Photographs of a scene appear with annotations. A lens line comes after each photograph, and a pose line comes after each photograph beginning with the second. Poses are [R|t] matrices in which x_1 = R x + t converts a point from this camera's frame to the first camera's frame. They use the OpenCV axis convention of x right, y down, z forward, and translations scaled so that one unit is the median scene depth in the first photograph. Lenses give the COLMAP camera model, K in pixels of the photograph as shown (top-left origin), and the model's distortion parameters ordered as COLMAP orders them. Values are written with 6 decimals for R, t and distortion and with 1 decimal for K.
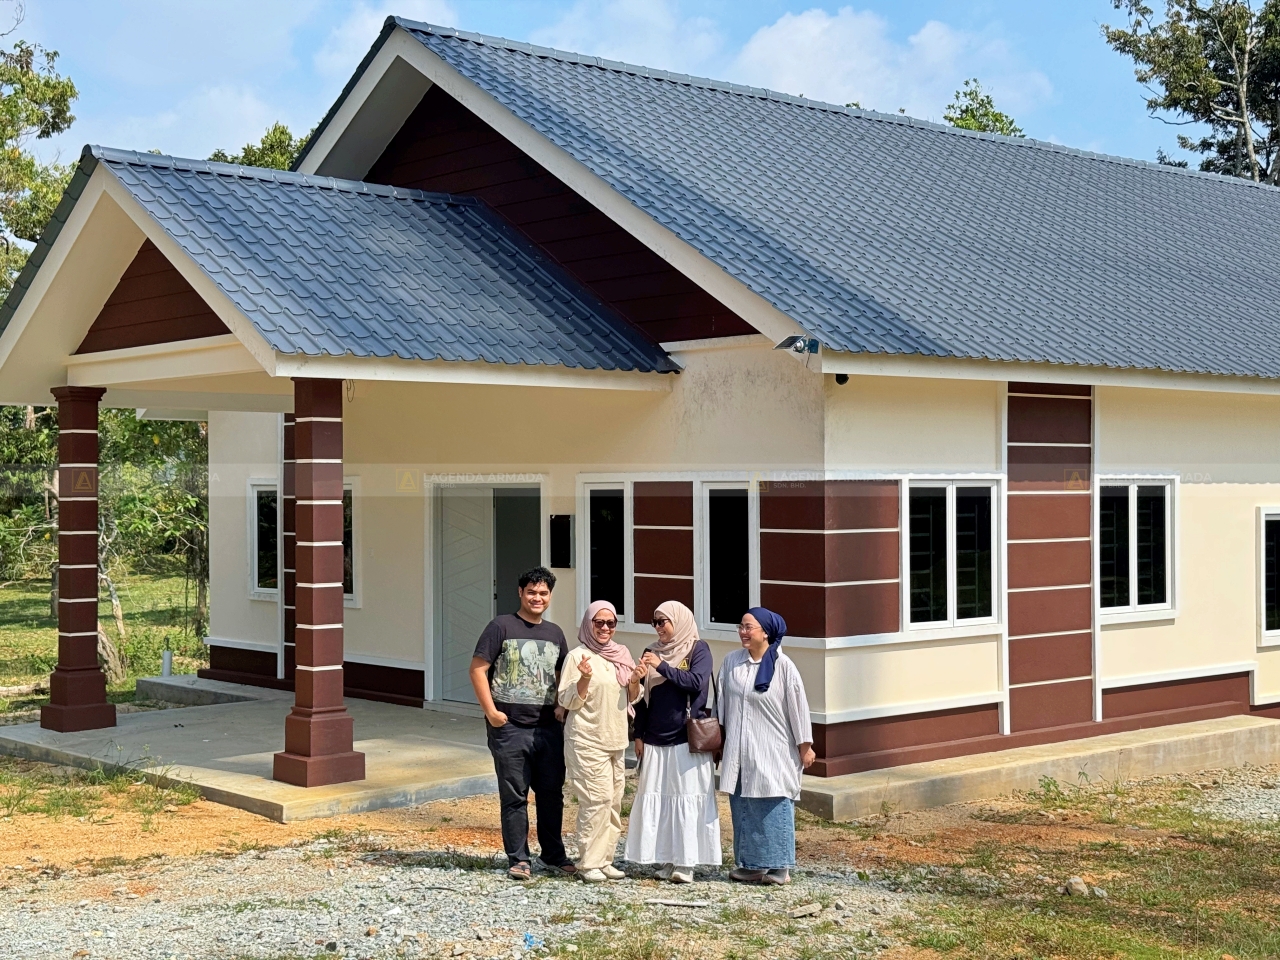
lens RADIAL K [[1786.9, 0, 645.5], [0, 1786.9, 488.8], [0, 0, 1]] dist [0.137503, -0.058990]
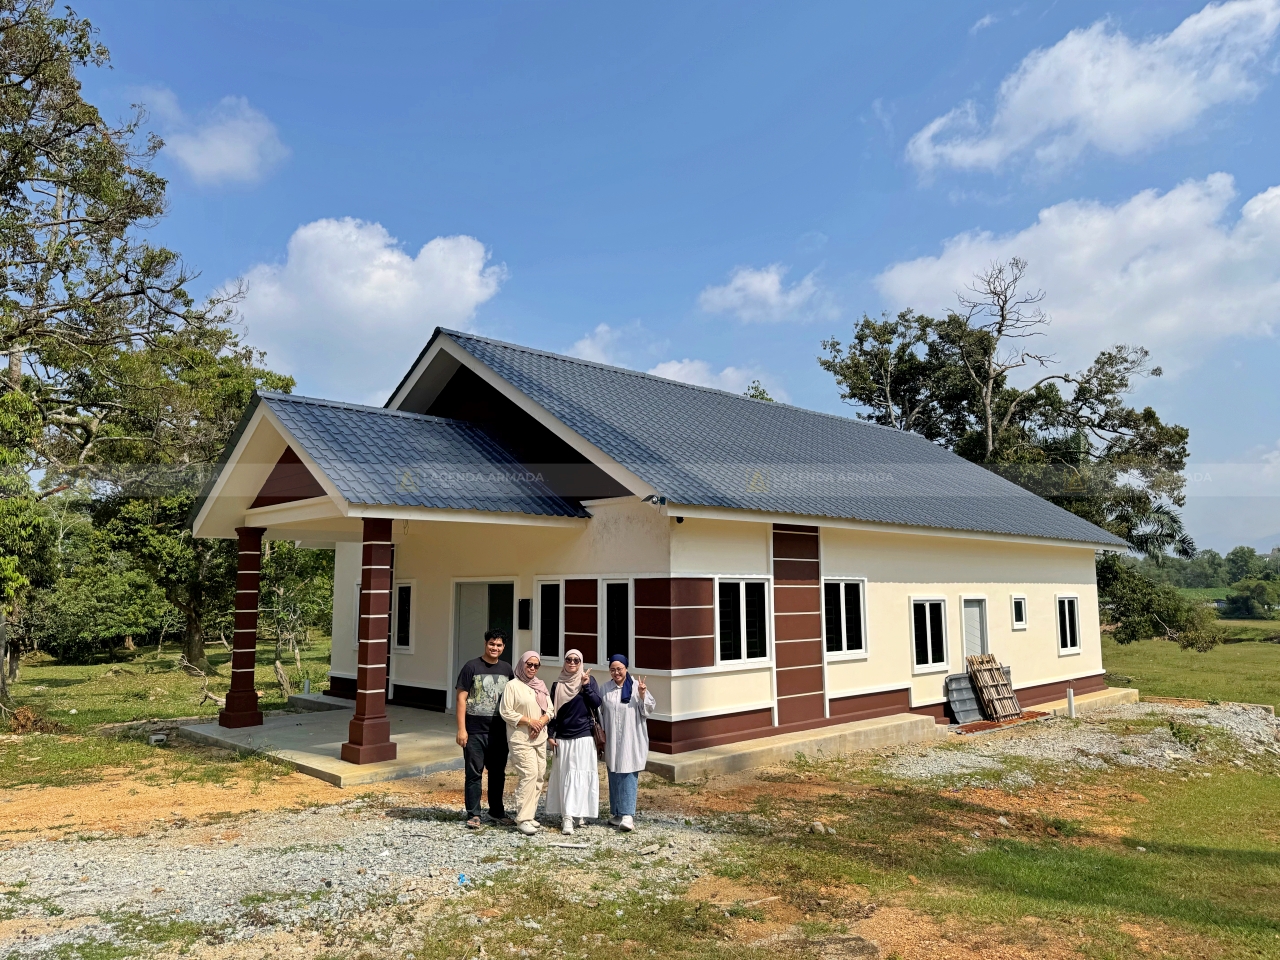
lens RADIAL K [[899.1, 0, 640.9], [0, 899.1, 475.3], [0, 0, 1]] dist [0.140307, -0.244678]
pose [[0.998777, 0.006774, 0.048983, 0.025238], [-0.000531, 0.991985, -0.126356, 0.006694], [-0.049446, 0.126175, 0.990775, 0.104414]]
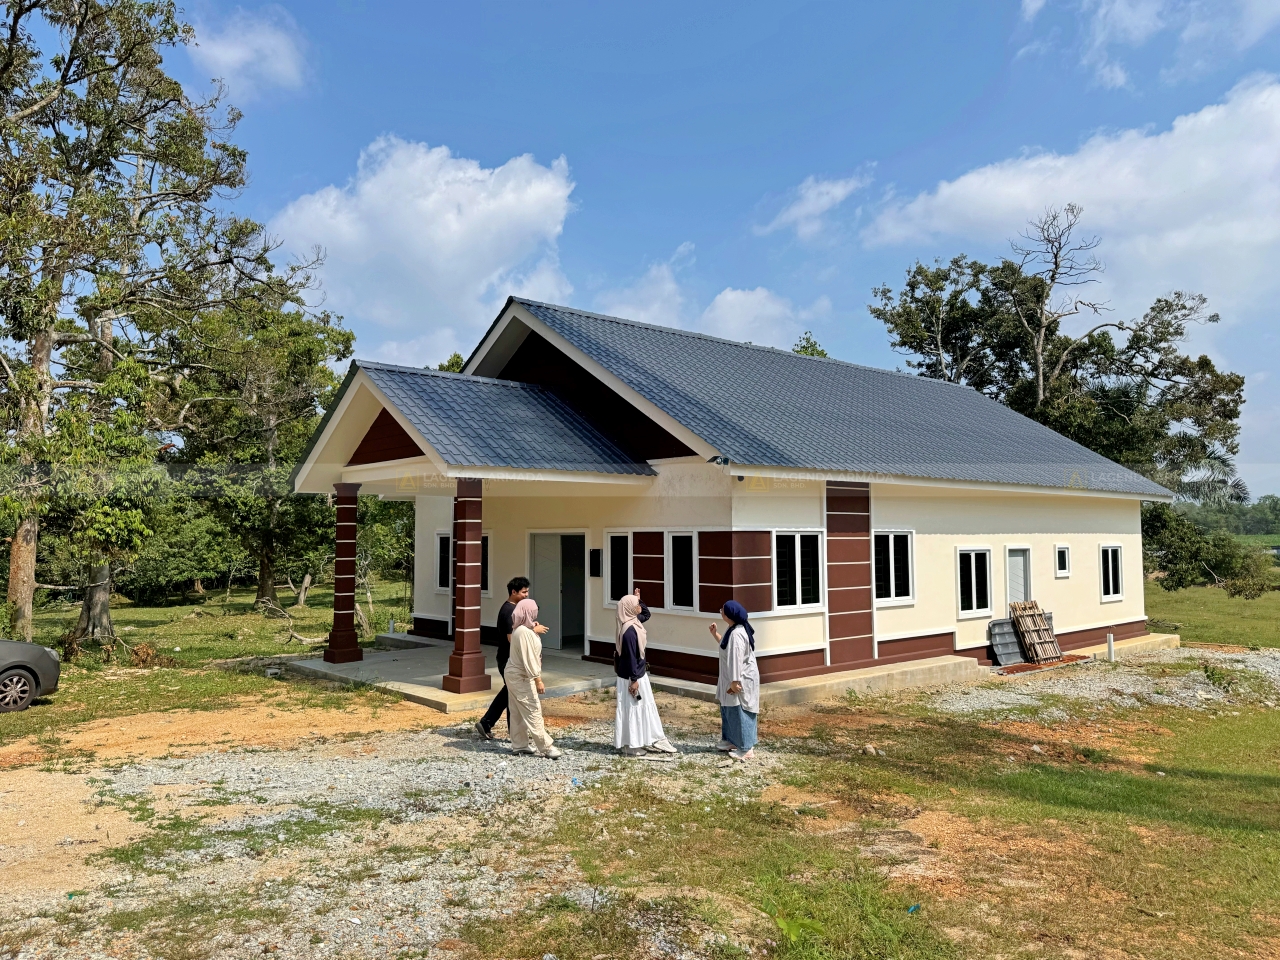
lens RADIAL K [[899.1, 0, 640.9], [0, 899.1, 475.3], [0, 0, 1]] dist [0.140307, -0.244678]
pose [[0.999998, 0.001671, 0.000767, 0.001009], [-0.001615, 0.997693, -0.067871, 0.001157], [-0.000879, 0.067870, 0.997694, 0.028564]]
